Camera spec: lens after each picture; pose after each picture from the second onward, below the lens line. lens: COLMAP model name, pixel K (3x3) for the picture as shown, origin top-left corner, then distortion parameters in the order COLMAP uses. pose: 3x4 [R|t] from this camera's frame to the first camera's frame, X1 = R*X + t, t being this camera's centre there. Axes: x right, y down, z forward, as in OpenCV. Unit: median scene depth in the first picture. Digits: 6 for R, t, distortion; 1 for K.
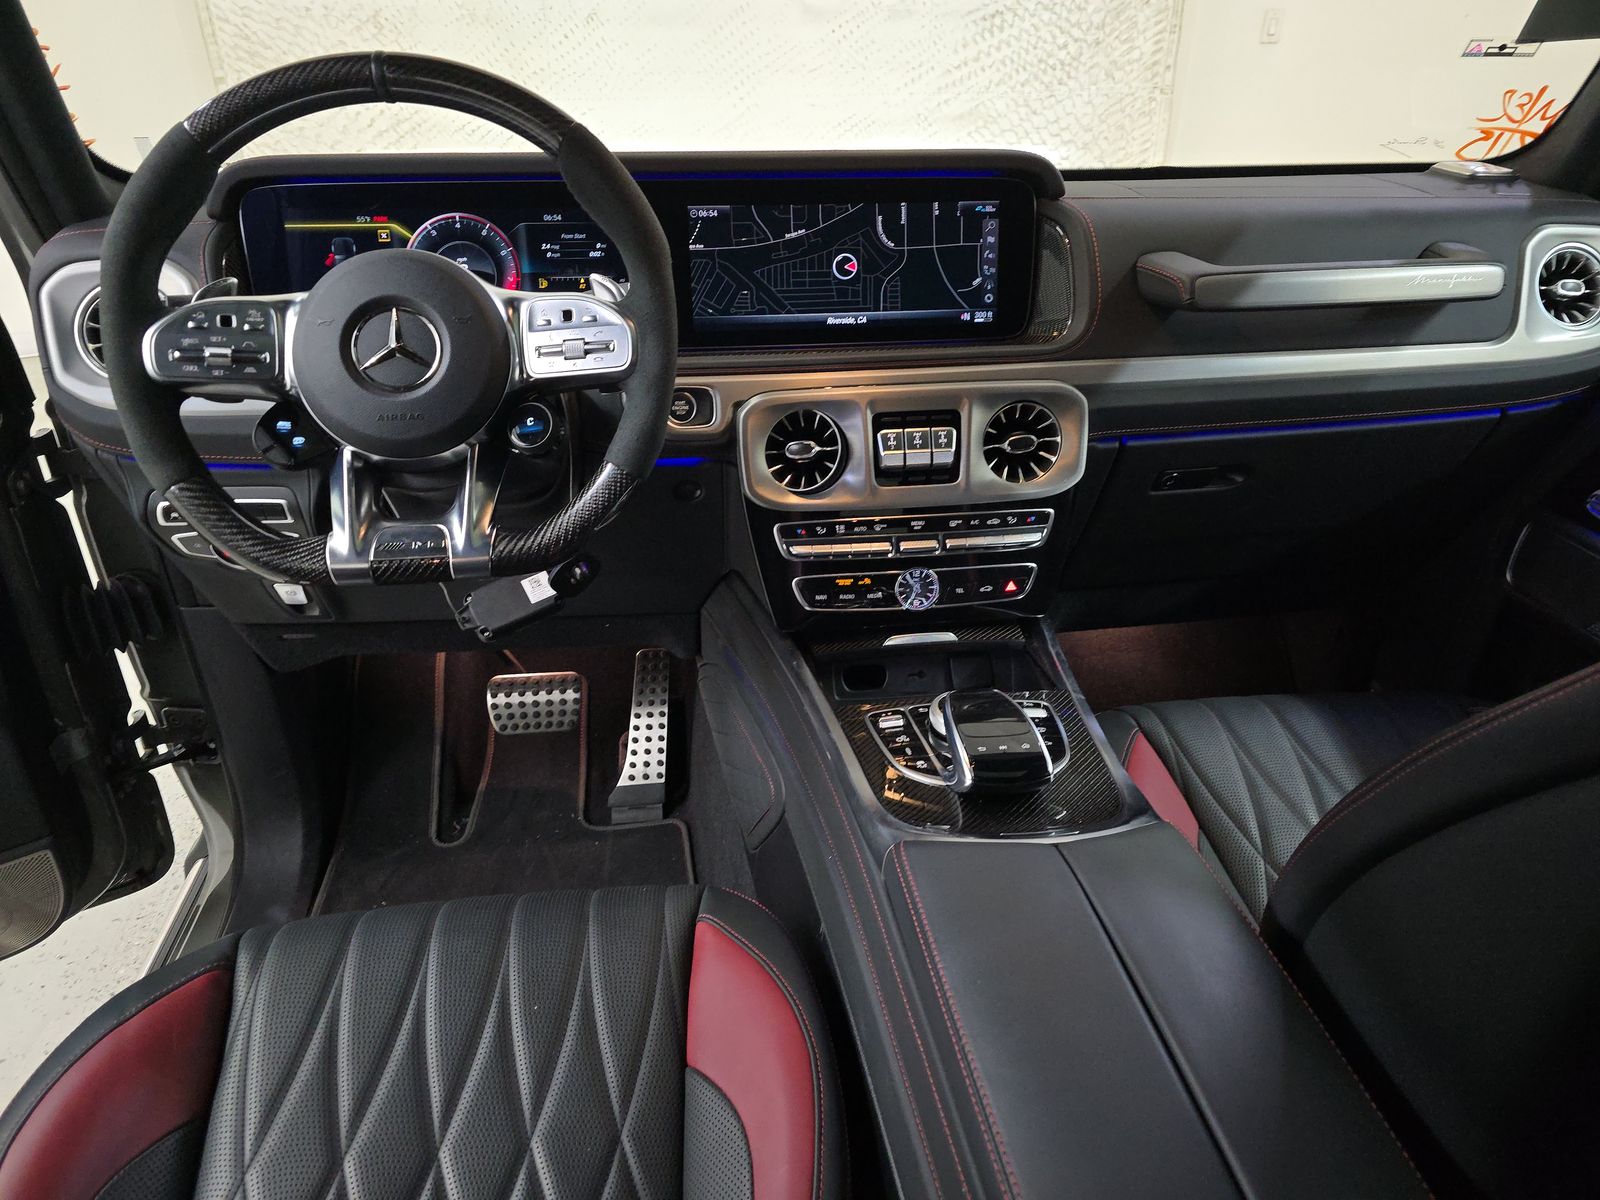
lens RADIAL K [[1056.9, 0, 800.0], [0, 1056.9, 600.0], [0, 0, 1]] dist [0.053917, -0.059311]
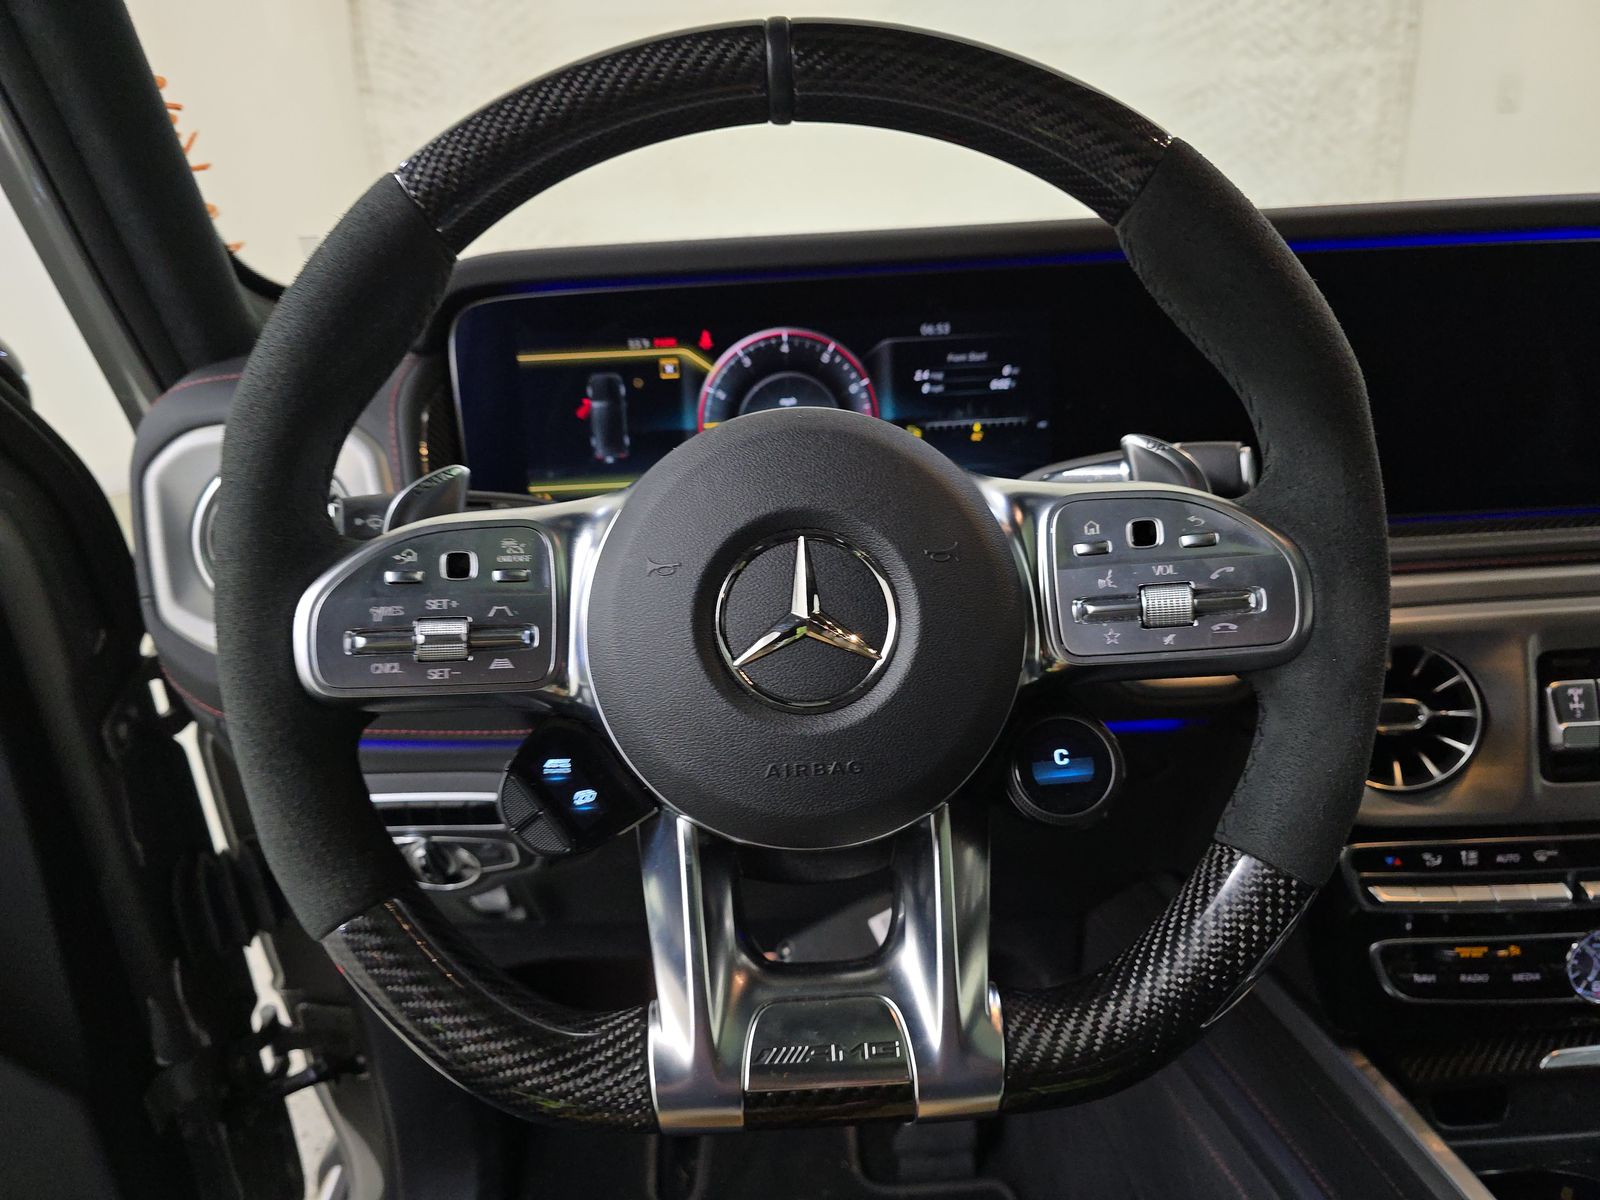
lens RADIAL K [[1098.1, 0, 808.4], [0, 1098.1, 593.3], [0, 0, 1]] dist [0.010595, -0.020006]
pose [[0.993928, -0.009395, -0.109626, -0.241122], [-0.001599, 0.995010, -0.099766, -0.148002], [0.110017, 0.099335, 0.988953, 0.390749]]
